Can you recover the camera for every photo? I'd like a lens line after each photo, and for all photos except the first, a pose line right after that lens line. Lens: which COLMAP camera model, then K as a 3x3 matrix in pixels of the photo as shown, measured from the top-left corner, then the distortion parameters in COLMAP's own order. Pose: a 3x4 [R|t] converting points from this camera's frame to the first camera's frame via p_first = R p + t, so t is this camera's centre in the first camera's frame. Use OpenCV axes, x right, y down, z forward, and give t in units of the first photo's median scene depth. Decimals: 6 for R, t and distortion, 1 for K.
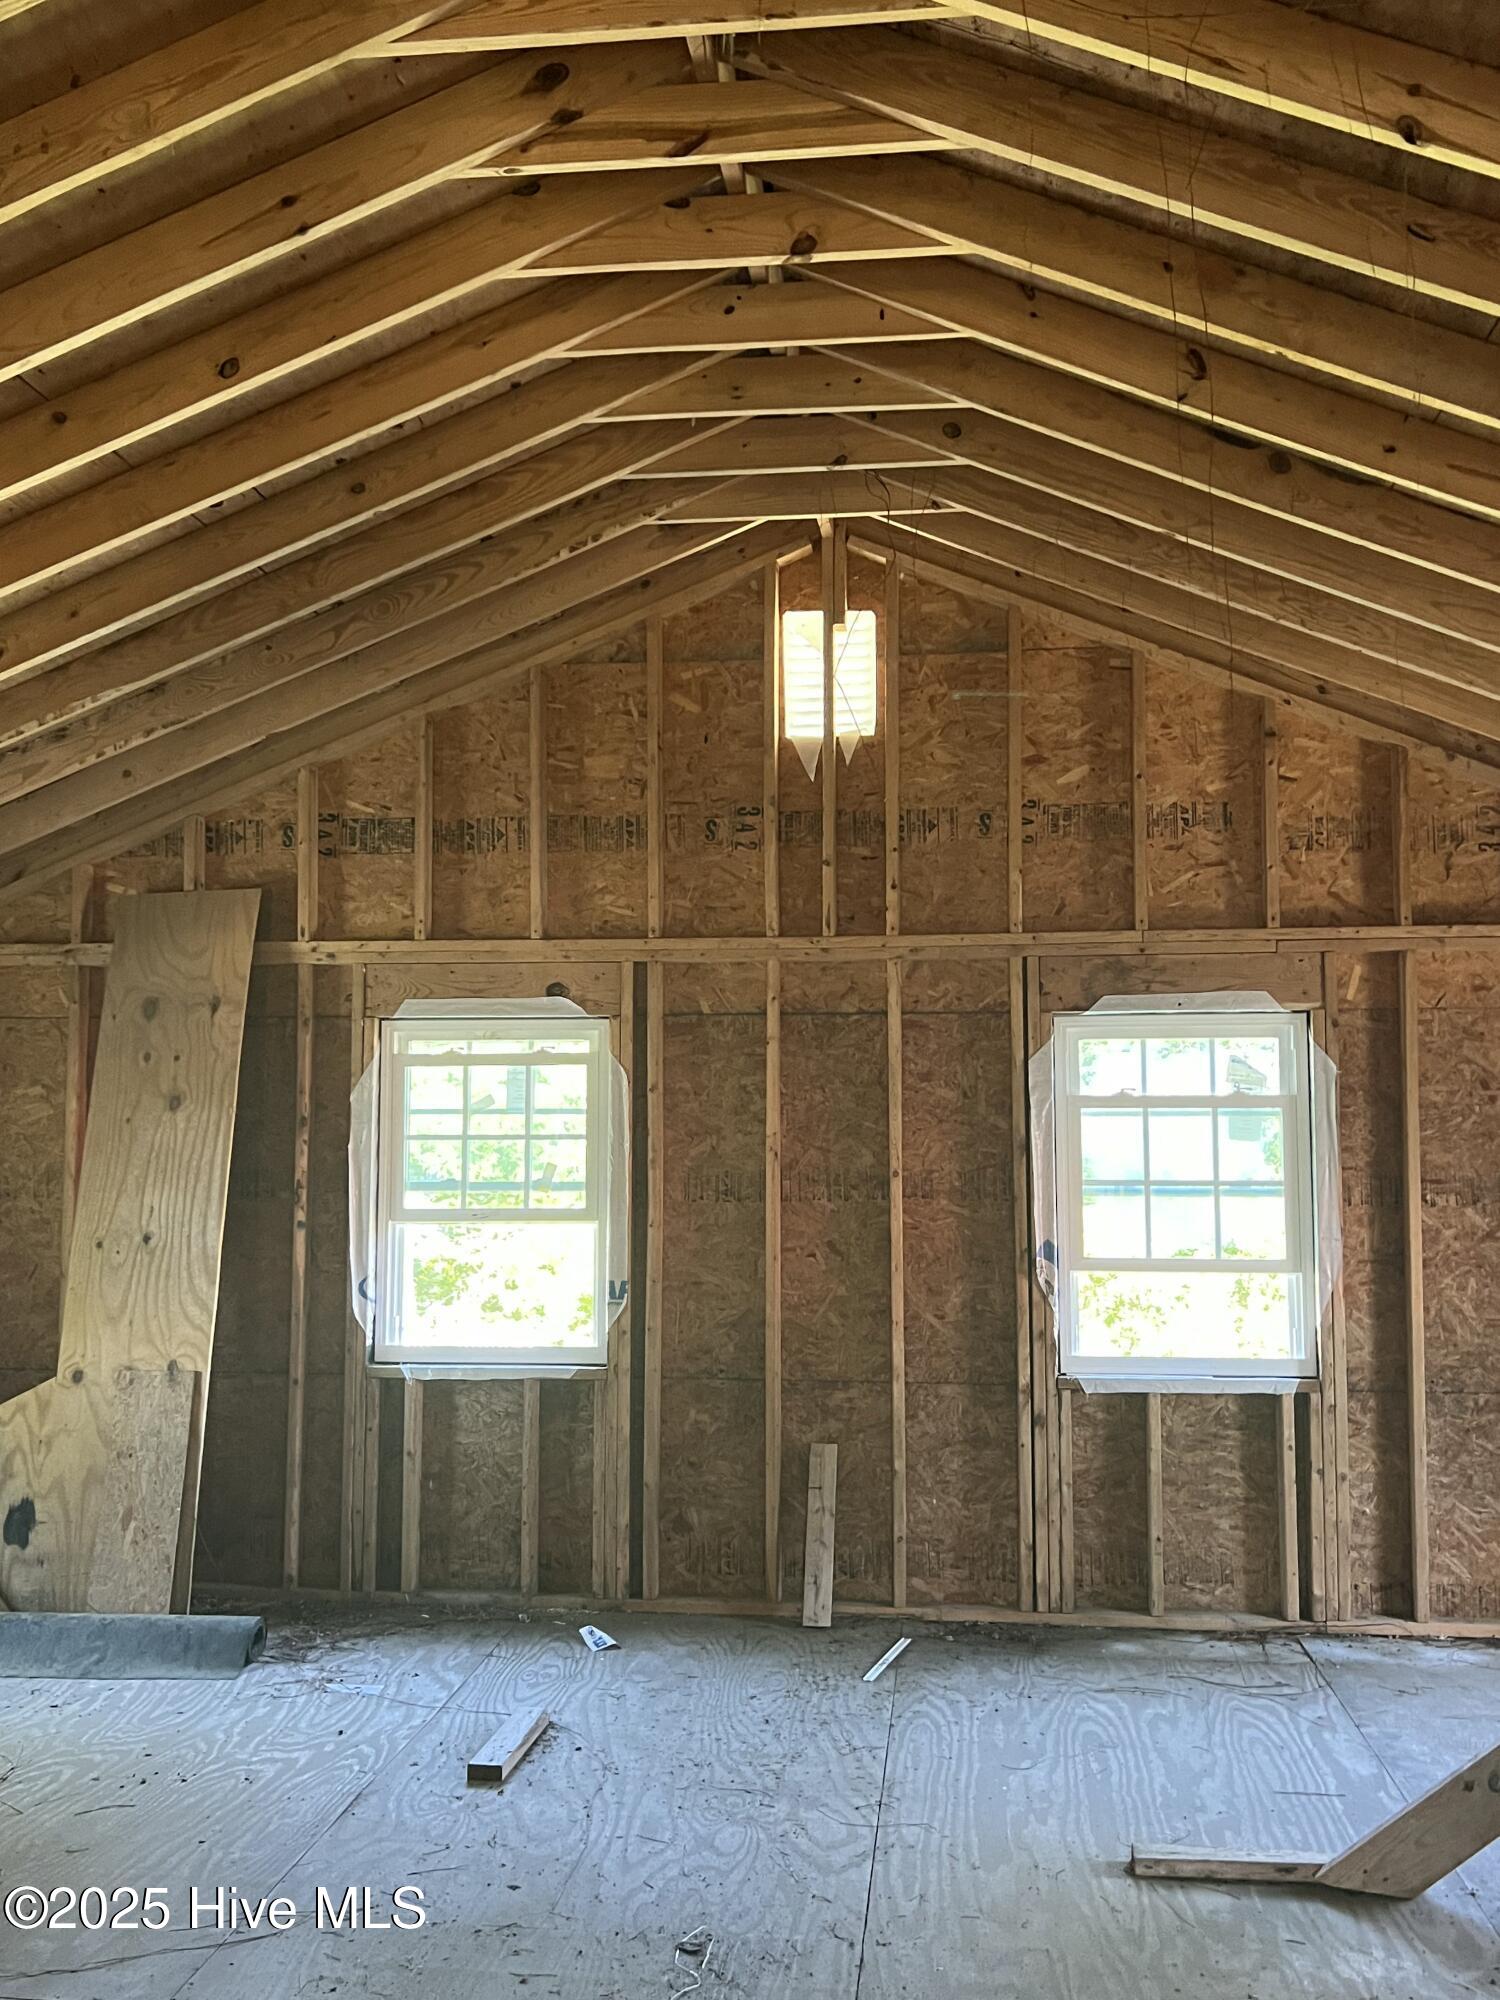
lens RADIAL K [[1820.0, 0, 760.3], [0, 1820.0, 1024.0], [0, 0, 1]] dist [0.119943, -0.247049]
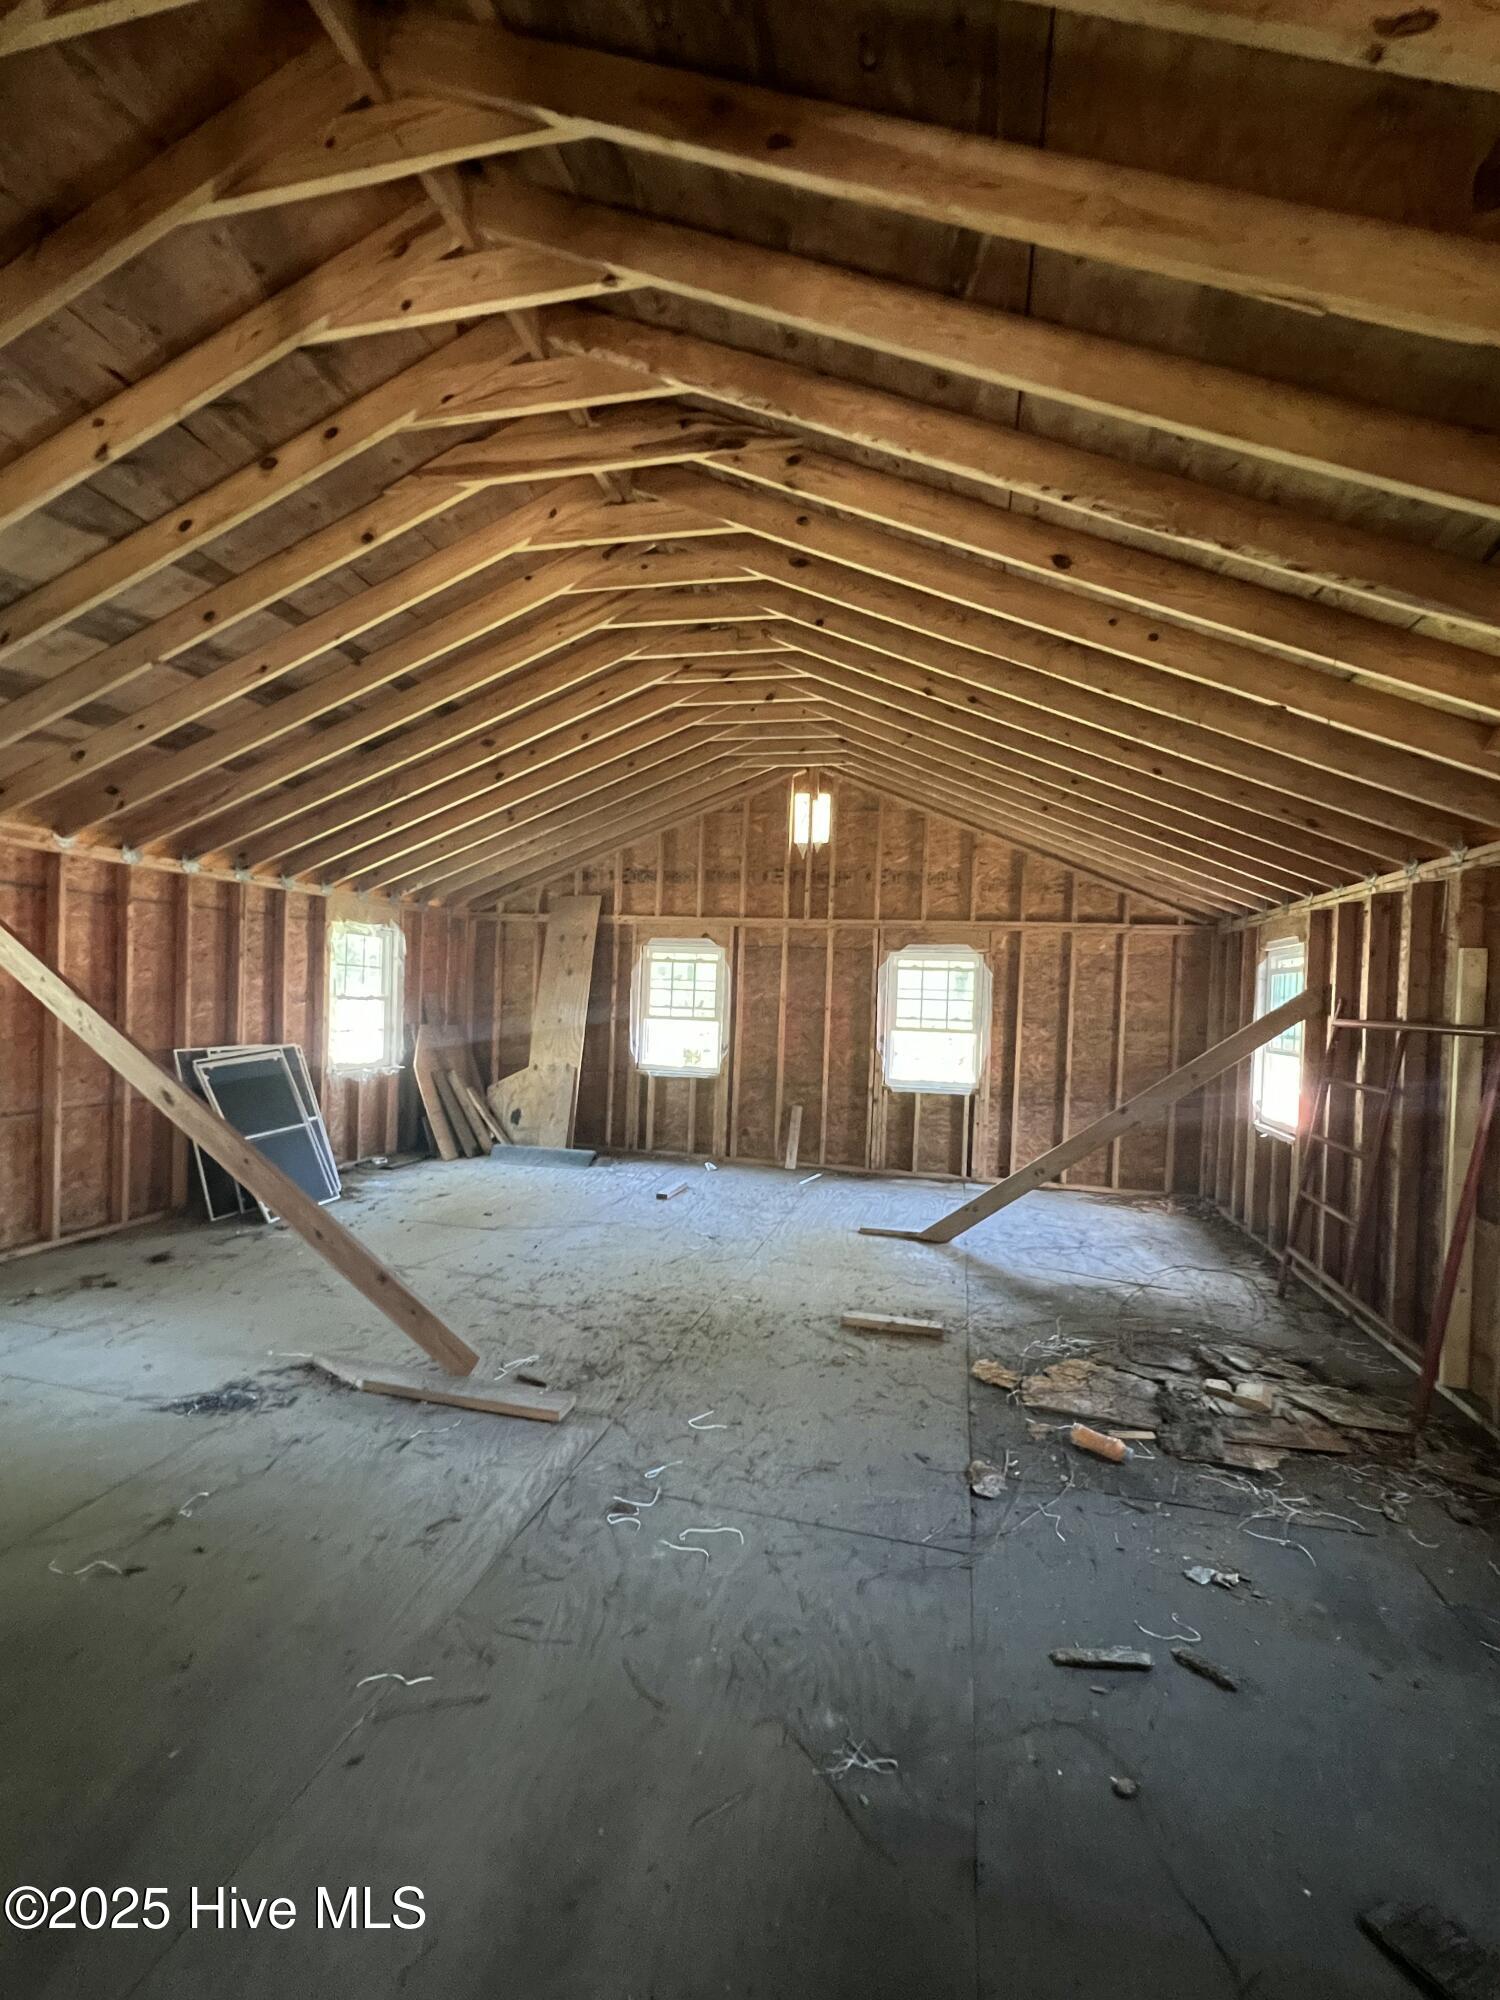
lens RADIAL K [[885.3, 0, 746.9], [0, 885.3, 1006.5], [0, 0, 1]] dist [-0.000745, -0.000669]
pose [[0.991455, 0.039313, -0.124381, 0.117618], [-0.029830, 0.996569, 0.077208, -0.017597], [0.126990, -0.072838, 0.989226, -0.300451]]
